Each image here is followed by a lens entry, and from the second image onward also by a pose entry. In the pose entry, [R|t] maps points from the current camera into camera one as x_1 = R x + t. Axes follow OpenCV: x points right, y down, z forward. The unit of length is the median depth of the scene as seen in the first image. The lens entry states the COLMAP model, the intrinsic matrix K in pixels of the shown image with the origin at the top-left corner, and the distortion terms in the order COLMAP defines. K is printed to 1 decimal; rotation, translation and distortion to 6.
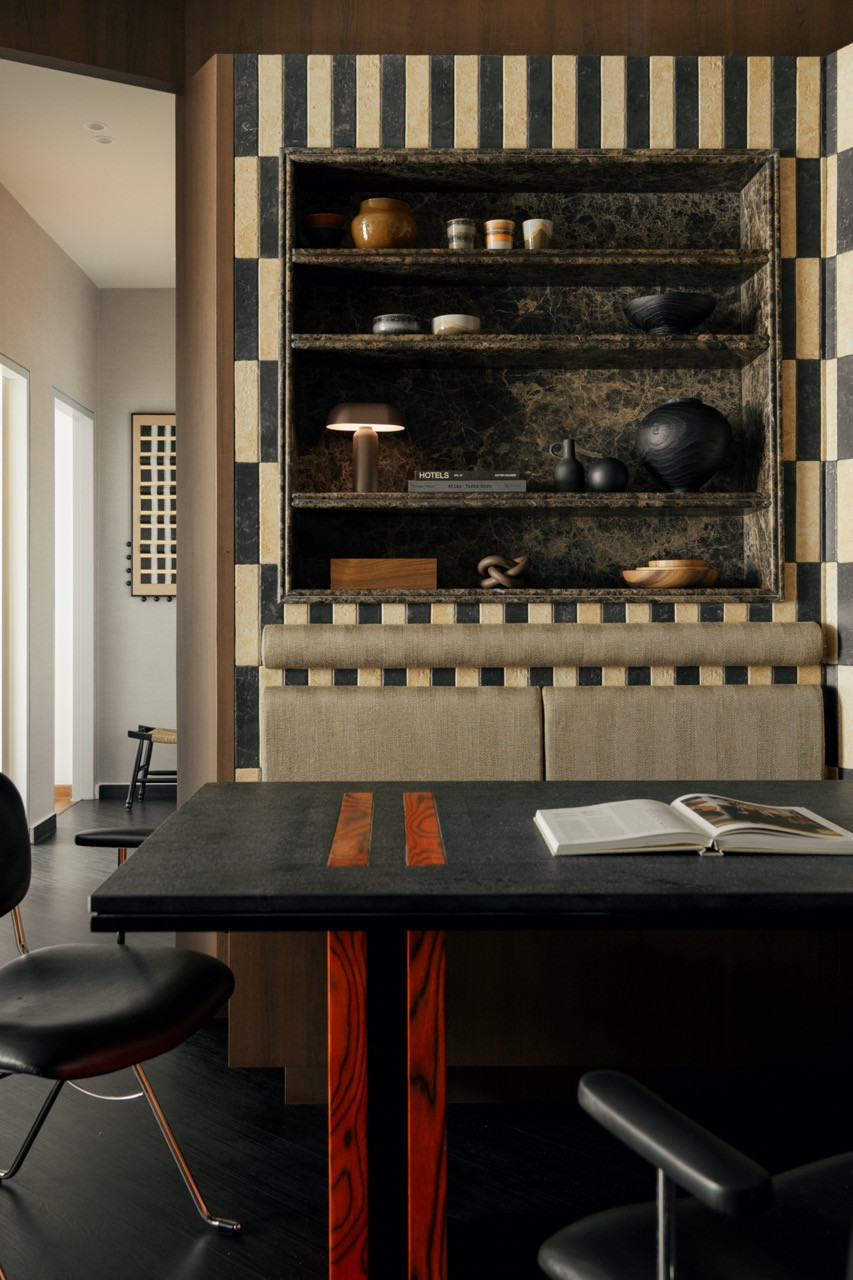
lens RADIAL K [[1247.2, 0, 407.0], [0, 1247.2, 610.0], [0, 0, 1]] dist [0.005253, -0.020357]
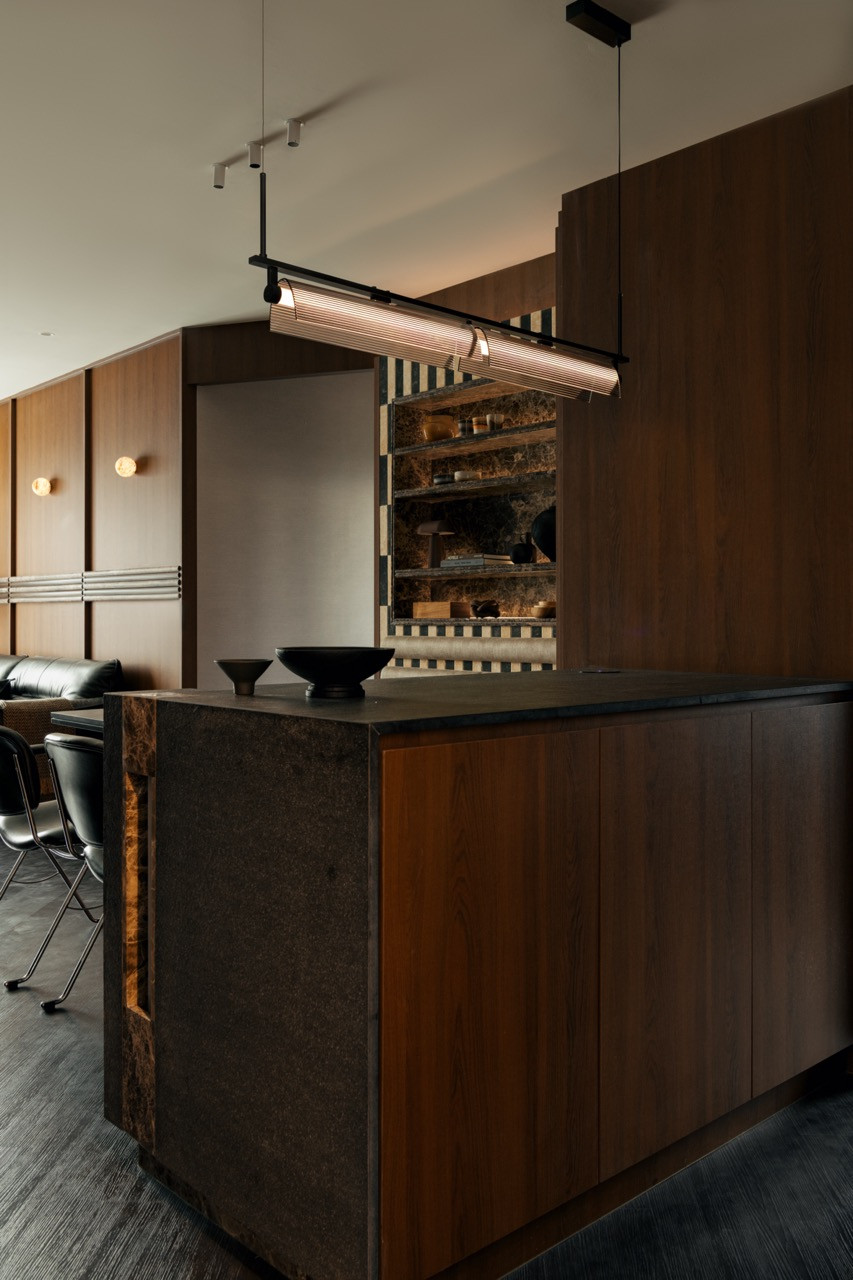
lens RADIAL K [[1080.2, 0, 426.9], [0, 1080.2, 622.1], [0, 0, 1]] dist [-0.004155, -0.007852]
pose [[0.659794, 0.004655, -0.751432, 1.234310], [-0.007757, 0.999970, -0.000616, -0.009493], [0.751406, 0.006235, 0.659810, -0.104281]]
